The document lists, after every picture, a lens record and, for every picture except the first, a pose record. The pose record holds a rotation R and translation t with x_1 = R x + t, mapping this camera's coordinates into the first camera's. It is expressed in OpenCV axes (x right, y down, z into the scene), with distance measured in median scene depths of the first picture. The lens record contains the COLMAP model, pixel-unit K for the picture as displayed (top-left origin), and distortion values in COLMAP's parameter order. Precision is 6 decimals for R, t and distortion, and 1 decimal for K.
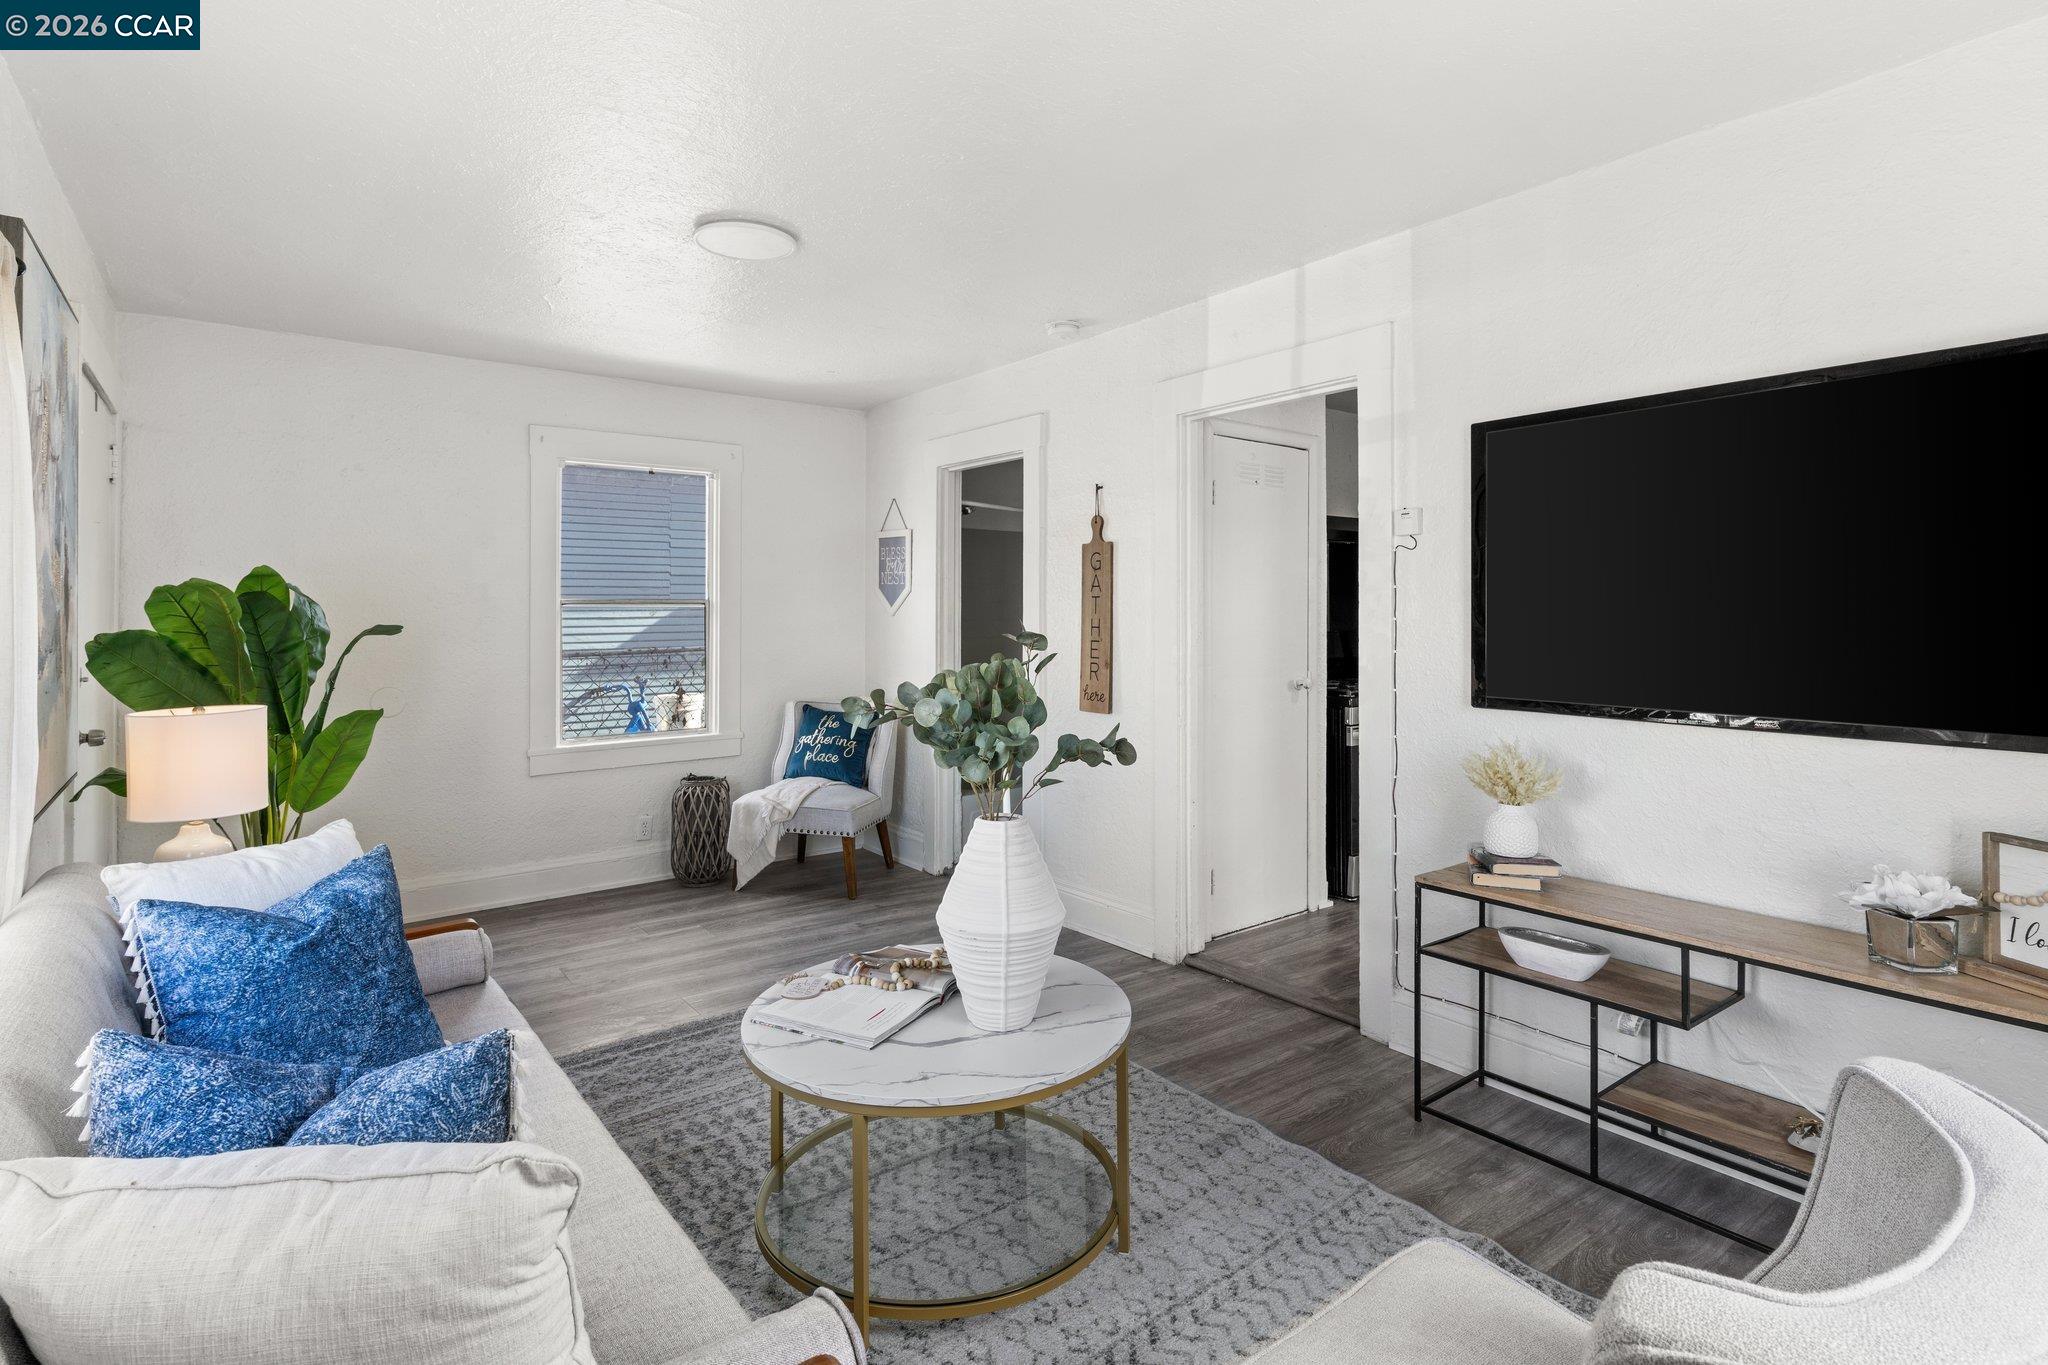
lens RADIAL K [[993.4, 0, 1028.9], [0, 993.4, 611.4], [0, 0, 1]] dist [0.001563, 0.001105]
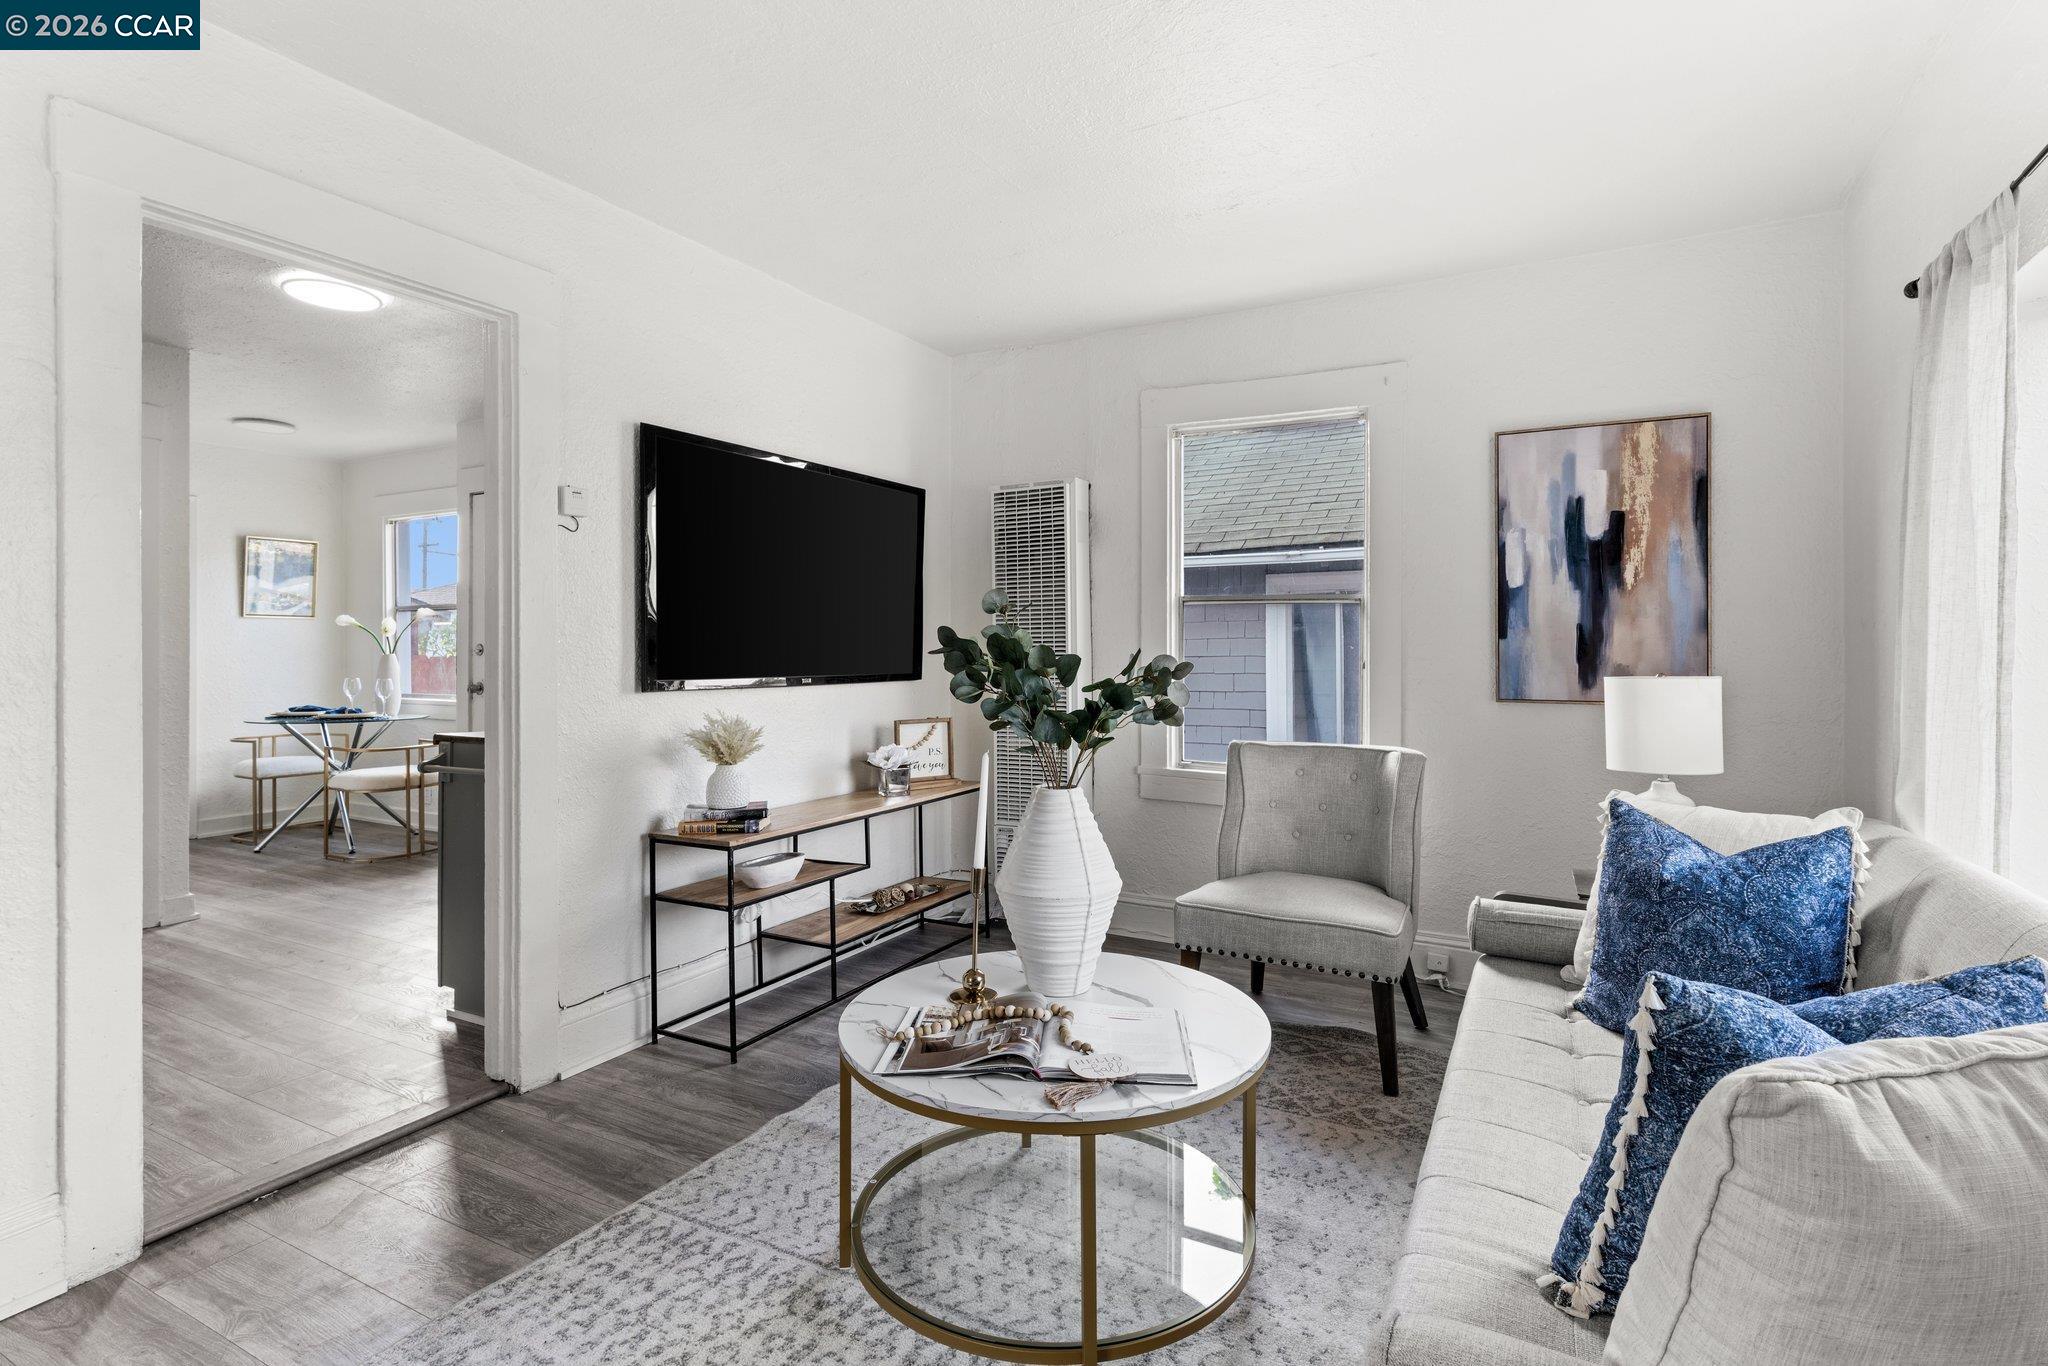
lens RADIAL K [[993.4, 0, 1039.2], [0, 993.4, 649.5], [0, 0, 1]] dist [0.001563, 0.001105]
pose [[-0.398118, 0.004500, 0.917323, -0.683089], [0.001203, 0.999990, -0.004383, 0.054831], [-0.917334, -0.000641, -0.398119, 1.026059]]
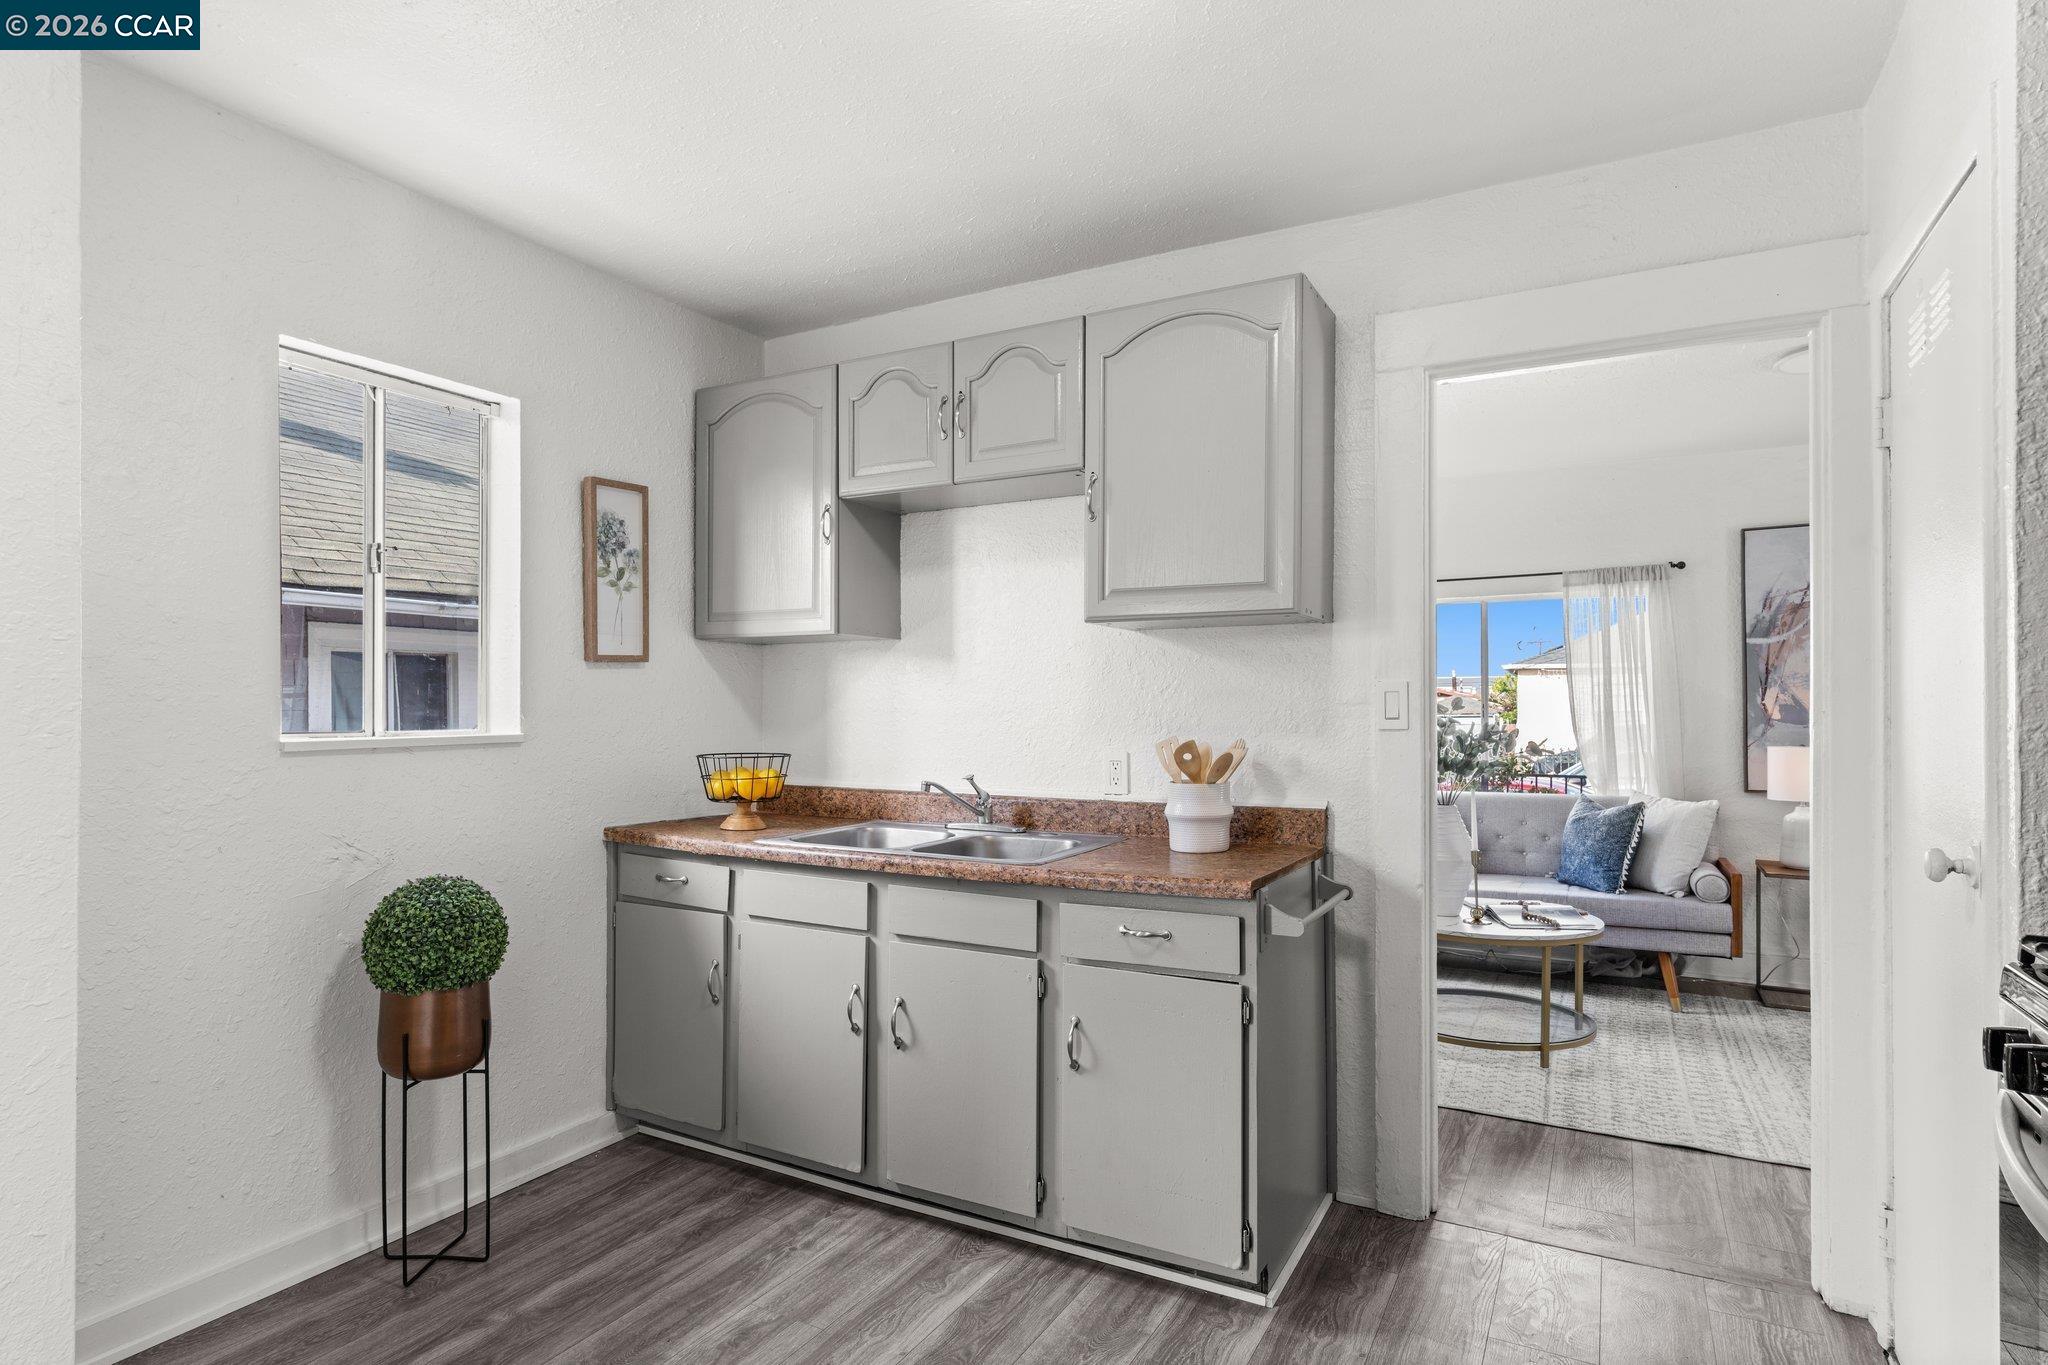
lens RADIAL K [[1100.1, 0, 994.7], [0, 1100.1, 707.8], [0, 0, 1]] dist [0.001854, 0.000154]
pose [[-0.922651, 0.001901, -0.385632, 1.094889], [0.004574, 0.999971, -0.006015, 0.029758], [0.385609, -0.007314, -0.922633, 1.854754]]
